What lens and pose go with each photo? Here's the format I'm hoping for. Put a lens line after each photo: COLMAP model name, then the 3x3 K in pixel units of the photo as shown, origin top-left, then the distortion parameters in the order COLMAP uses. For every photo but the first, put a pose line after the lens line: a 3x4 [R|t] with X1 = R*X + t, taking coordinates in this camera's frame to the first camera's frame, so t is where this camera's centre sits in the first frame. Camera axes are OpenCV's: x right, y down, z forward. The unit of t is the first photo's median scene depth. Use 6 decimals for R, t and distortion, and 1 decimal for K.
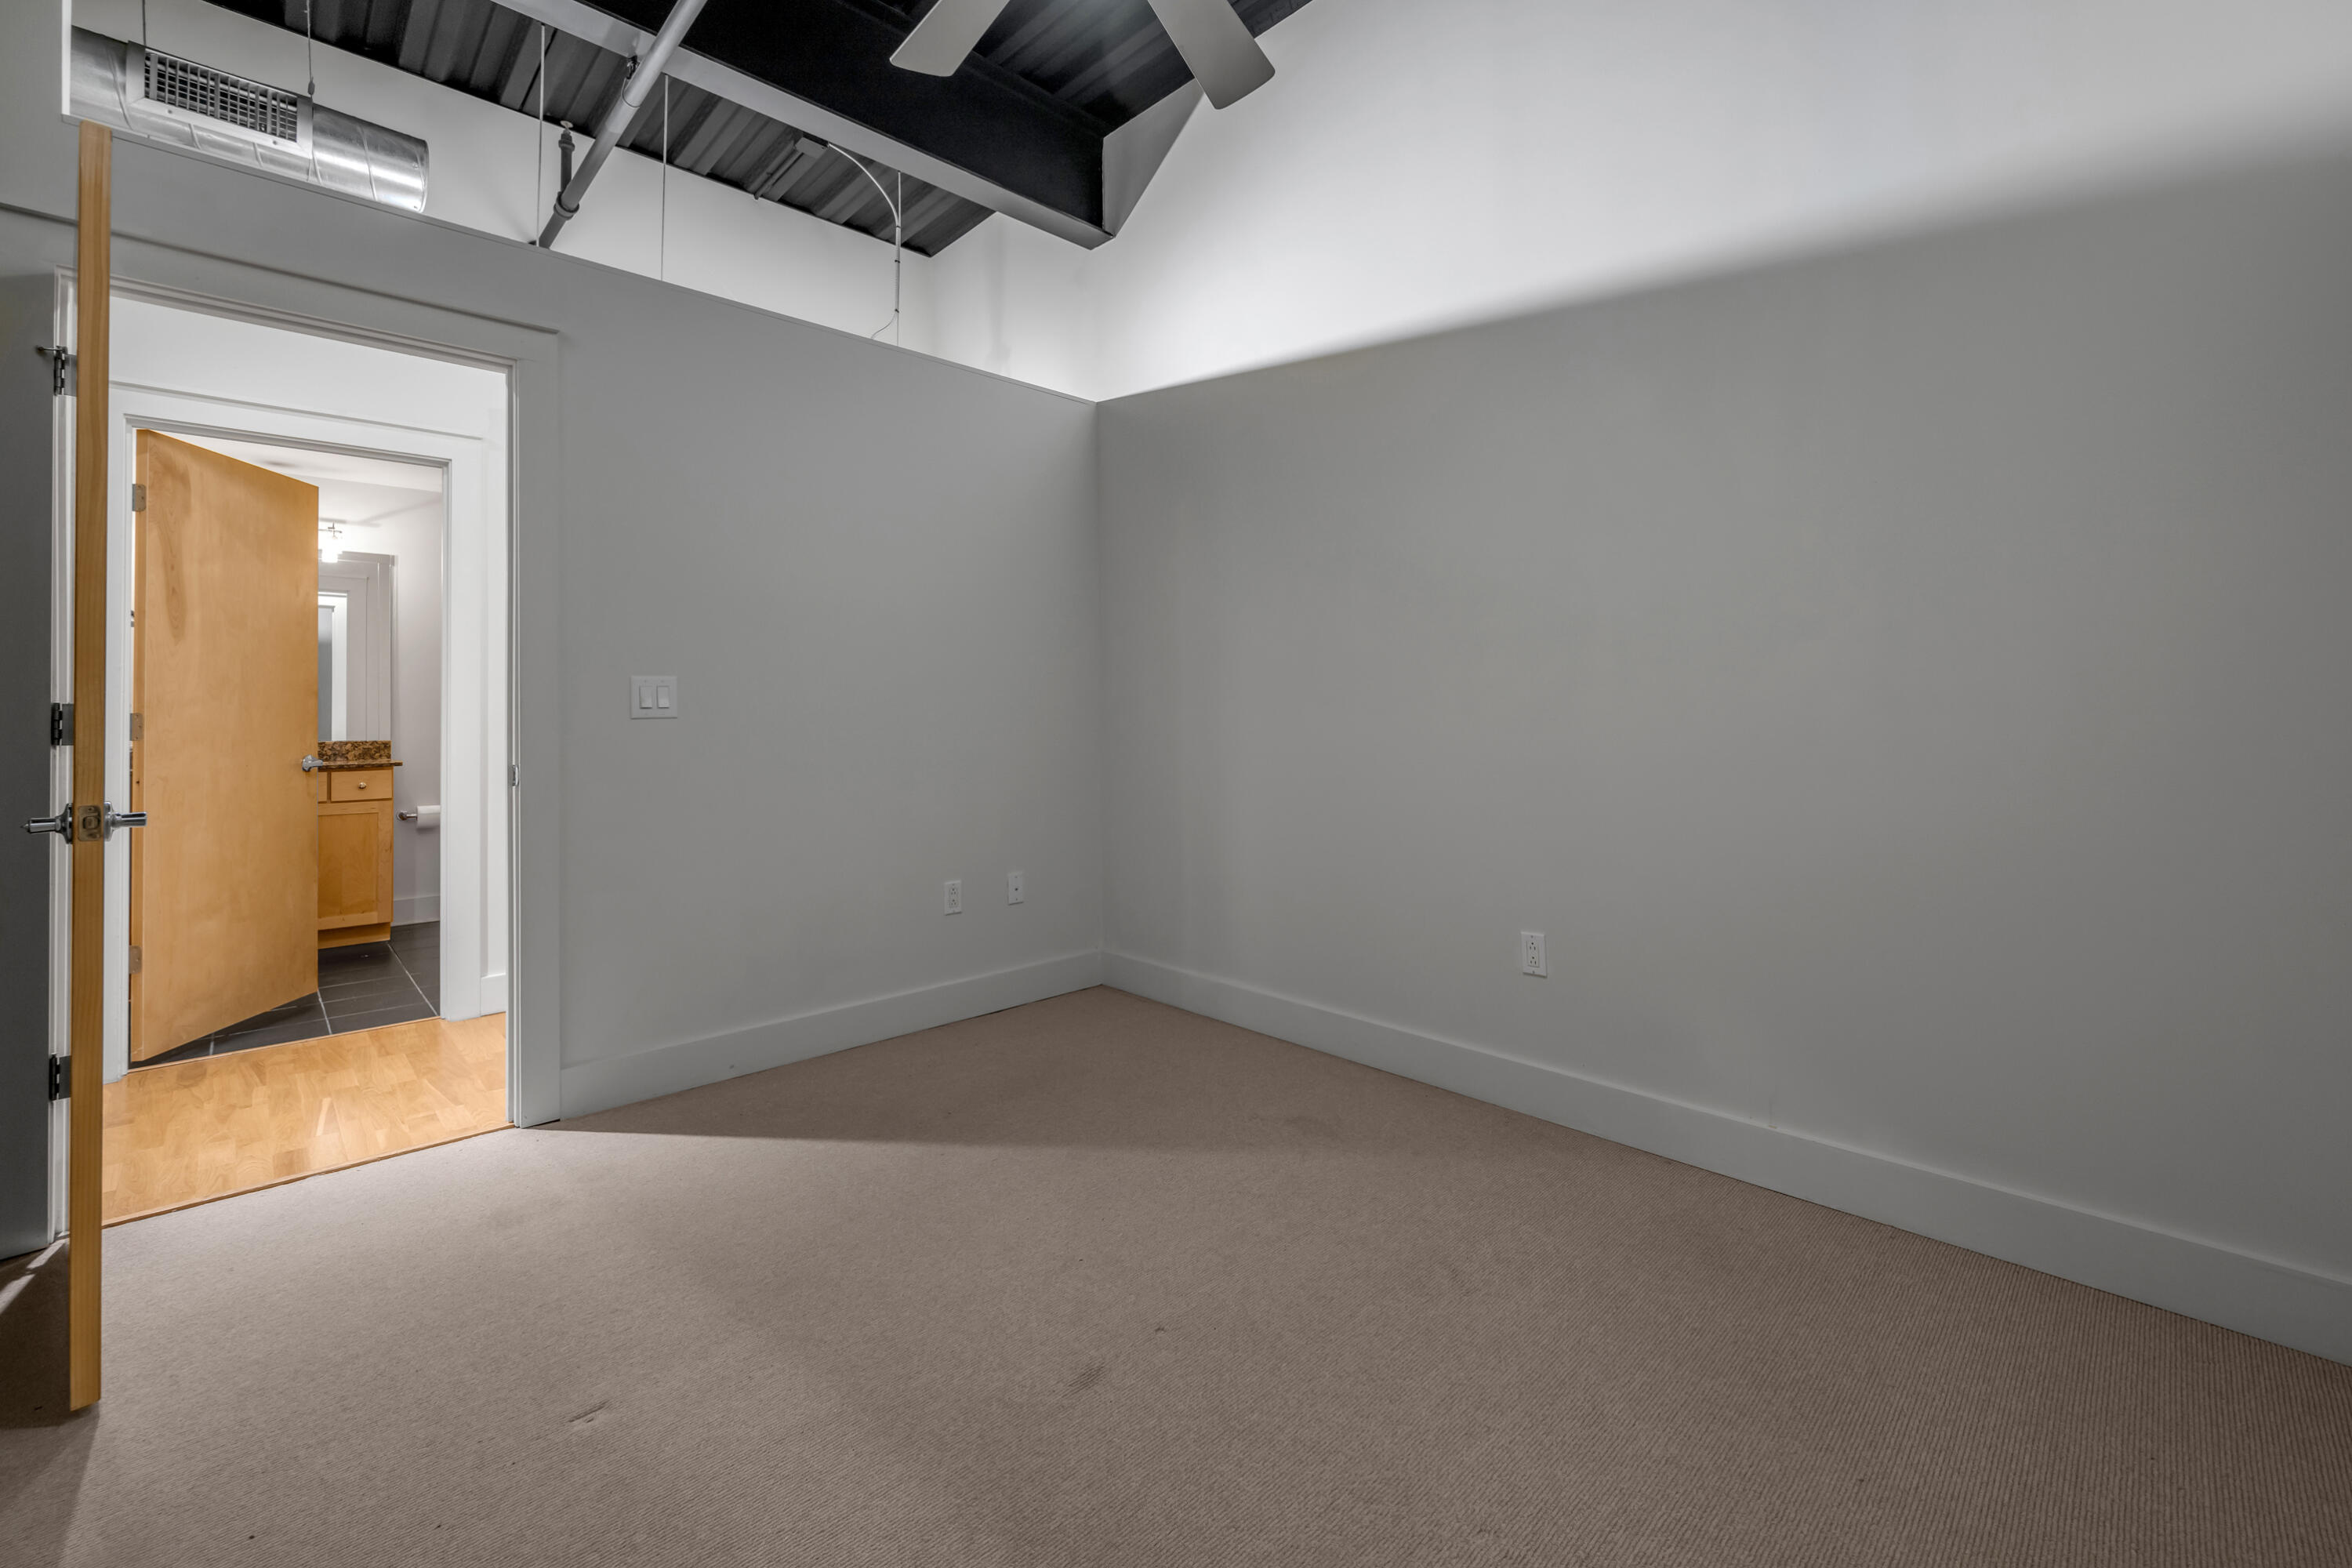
lens RADIAL K [[974.7, 0, 1177.8], [0, 974.7, 694.8], [0, 0, 1]] dist [0.000422, -0.000016]
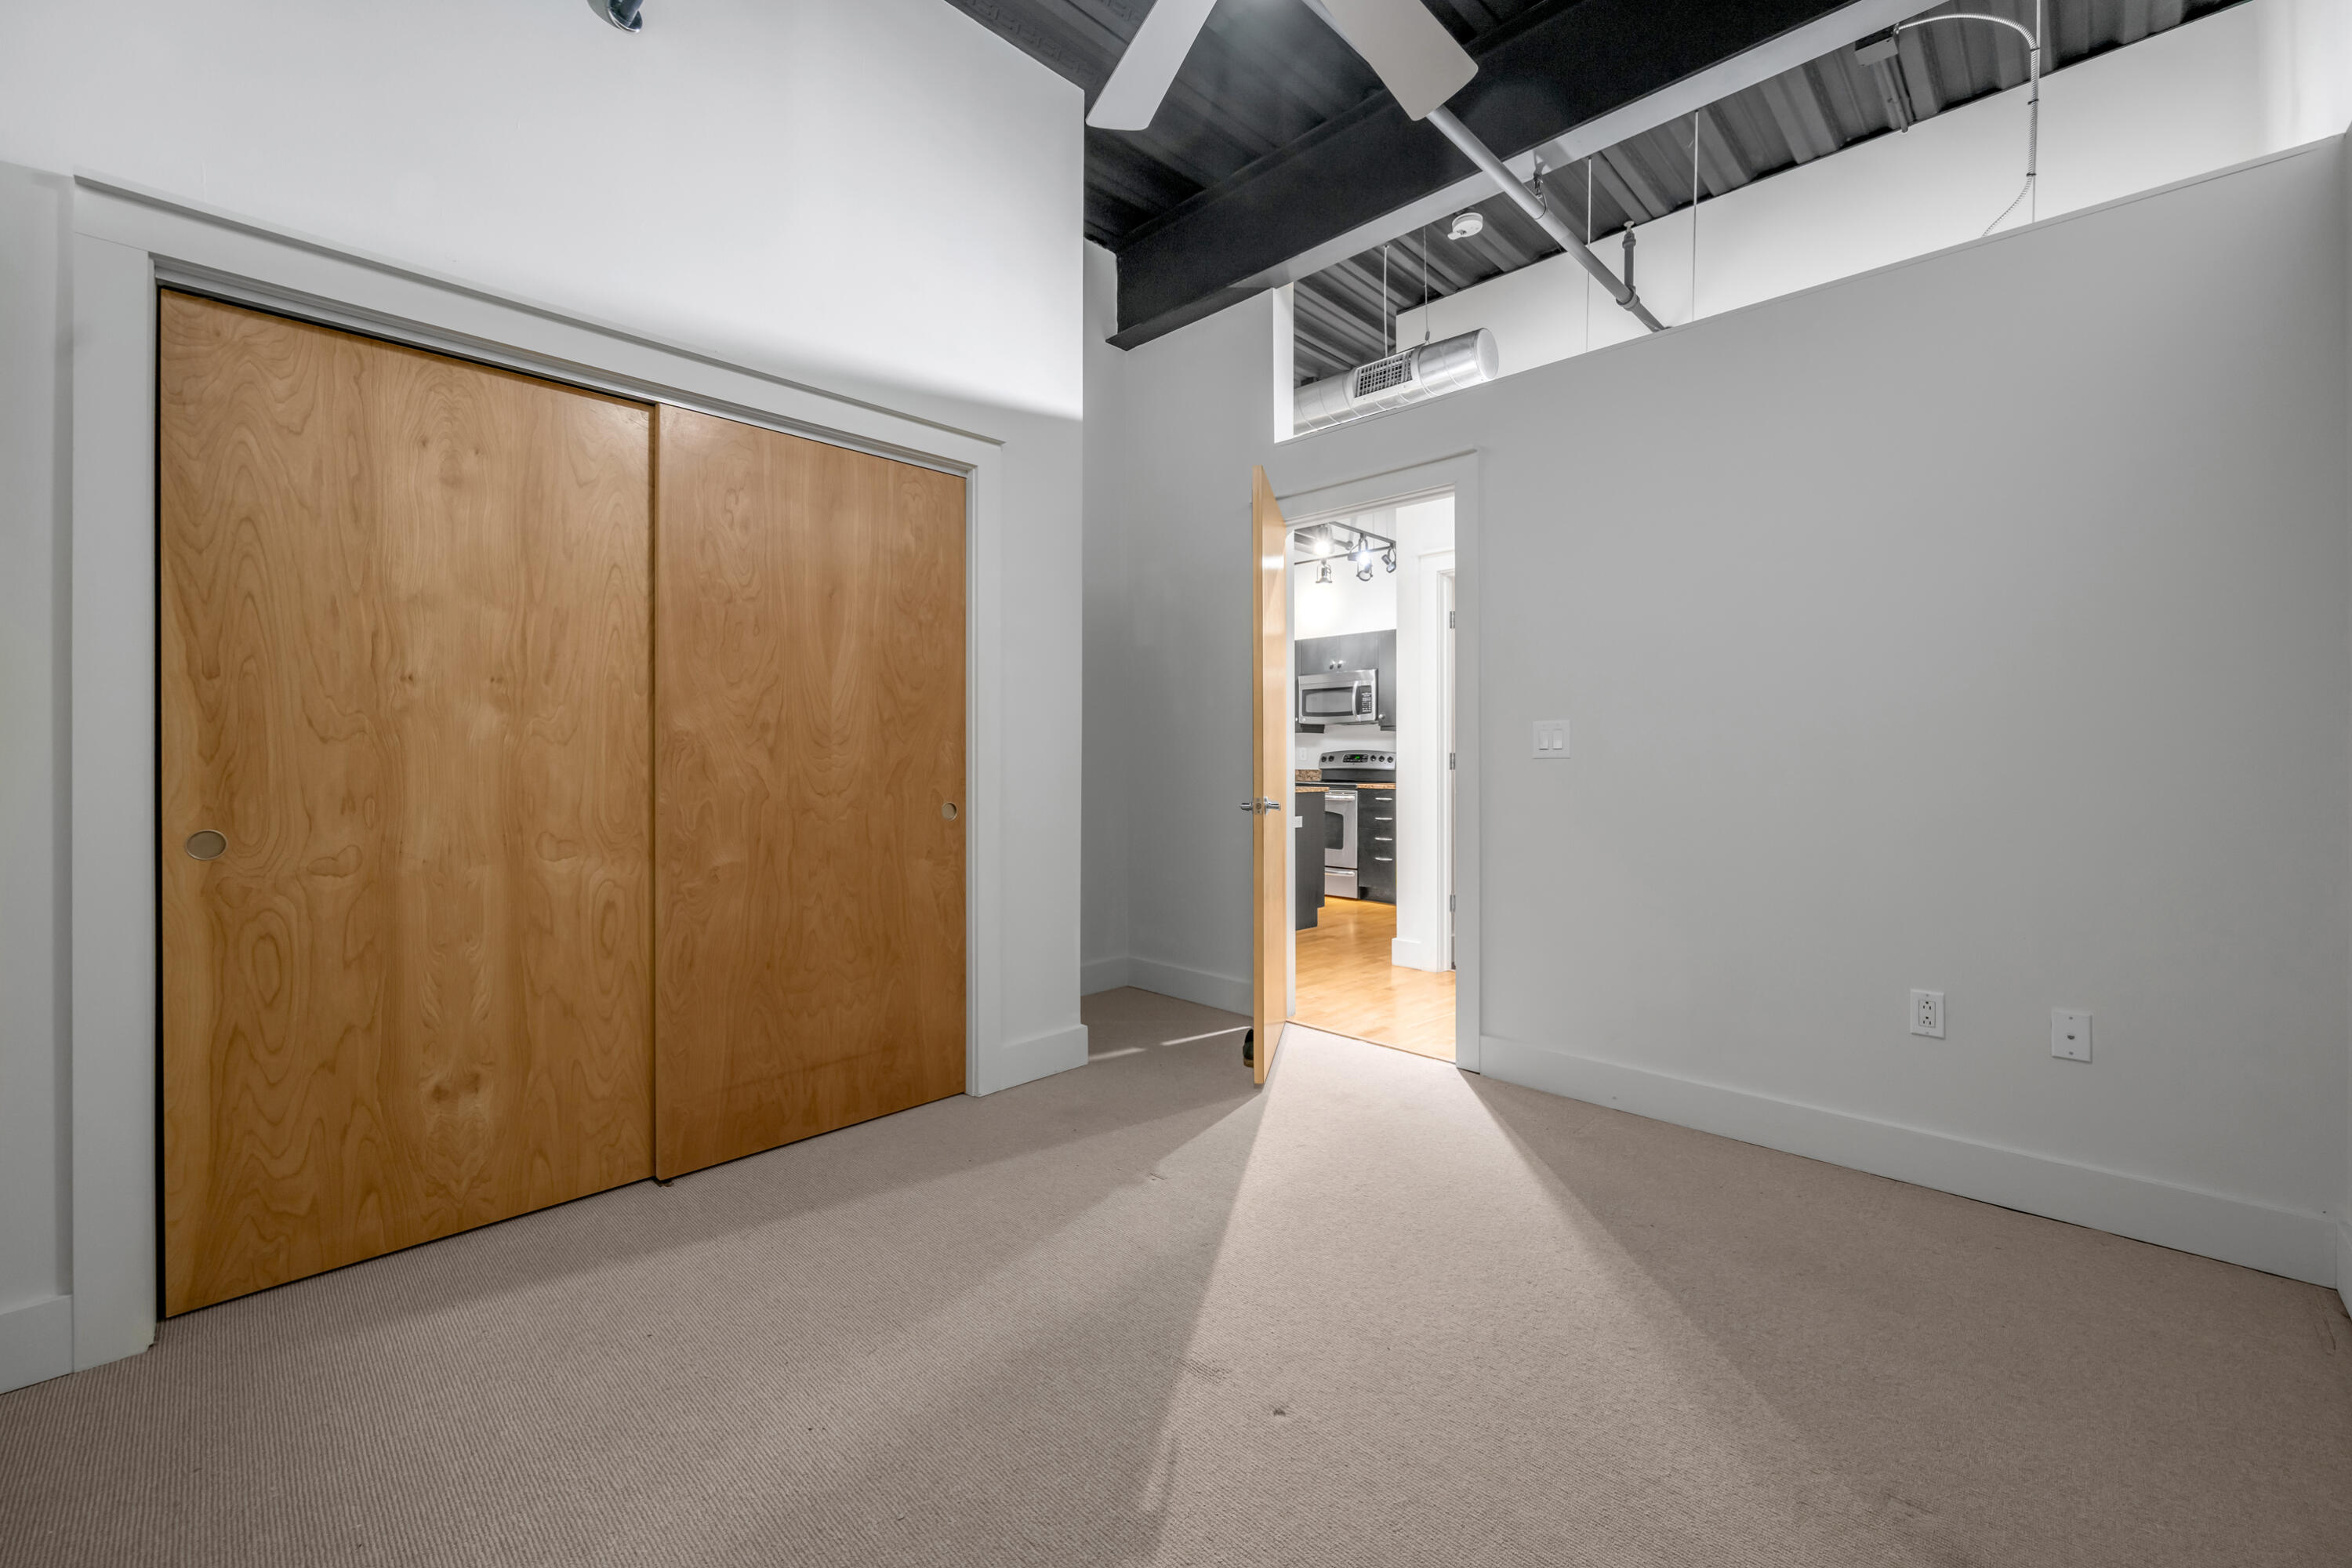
lens RADIAL K [[954.5, 0, 1175.4], [0, 954.5, 771.5], [0, 0, 1]] dist [-0.000594, -0.000069]
pose [[0.037374, 0.018624, -0.999128, 0.529624], [0.015002, 0.999703, 0.019195, 0.011182], [0.999189, -0.015706, 0.037083, 0.511649]]
